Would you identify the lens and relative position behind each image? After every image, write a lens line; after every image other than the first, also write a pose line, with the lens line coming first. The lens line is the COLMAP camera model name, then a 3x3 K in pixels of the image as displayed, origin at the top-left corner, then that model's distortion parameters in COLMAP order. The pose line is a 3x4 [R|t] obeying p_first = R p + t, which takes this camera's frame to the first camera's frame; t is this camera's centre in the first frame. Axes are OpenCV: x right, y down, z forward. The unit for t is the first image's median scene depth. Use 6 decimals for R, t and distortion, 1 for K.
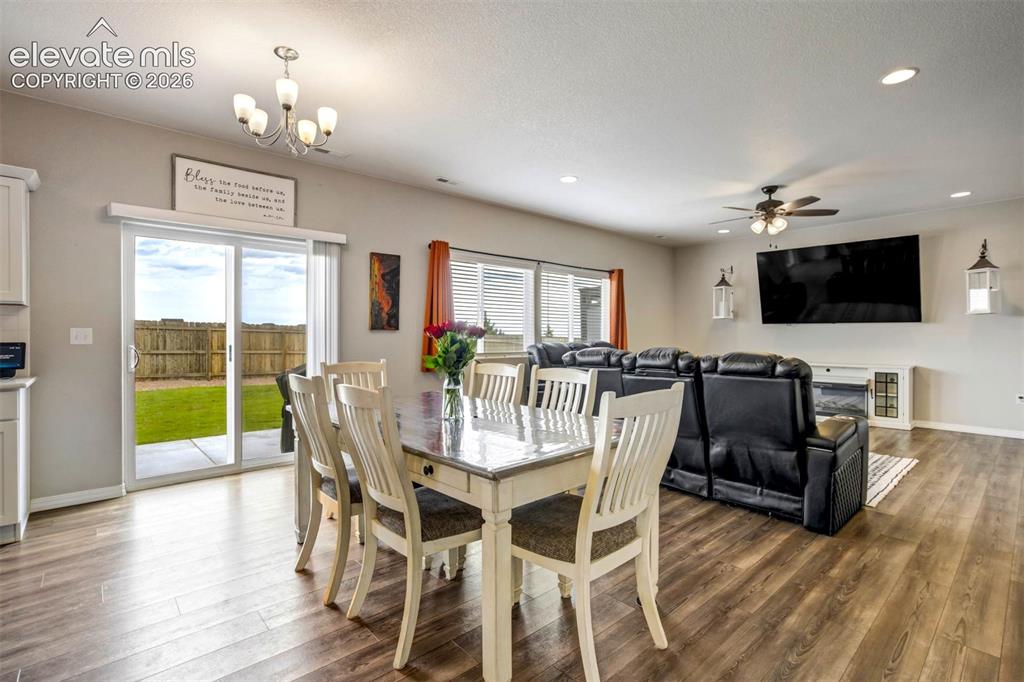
lens RADIAL K [[480.8, 0, 512.7], [0, 480.8, 339.8], [0, 0, 1]] dist [-0.035930, 0.016584]
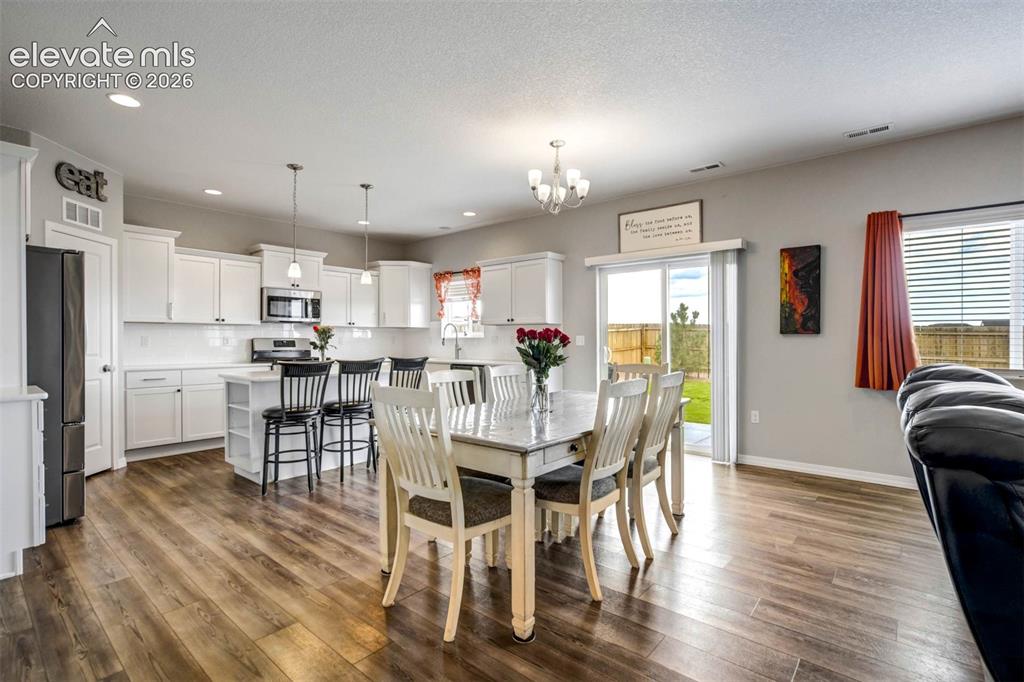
lens RADIAL K [[480.8, 0, 515.1], [0, 480.8, 336.0], [0, 0, 1]] dist [-0.035930, 0.016584]
pose [[0.132604, -0.004405, -0.991159, 0.528764], [-0.009824, 0.999935, -0.005759, -0.007023], [0.991120, 0.010500, 0.132552, 0.378351]]
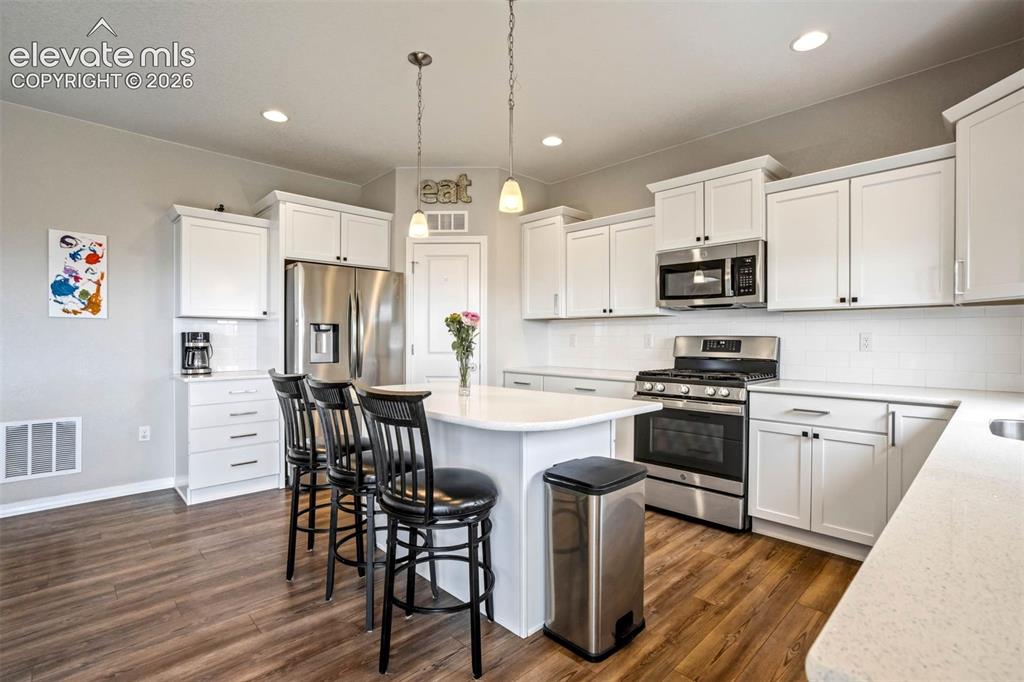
lens RADIAL K [[480.8, 0, 513.0], [0, 480.8, 342.4], [0, 0, 1]] dist [-0.035930, 0.016584]
pose [[-0.999324, 0.000691, -0.036763, -0.510251], [0.000004, 0.999825, 0.018691, -0.007171], [0.036770, 0.018679, -0.999149, 0.648545]]
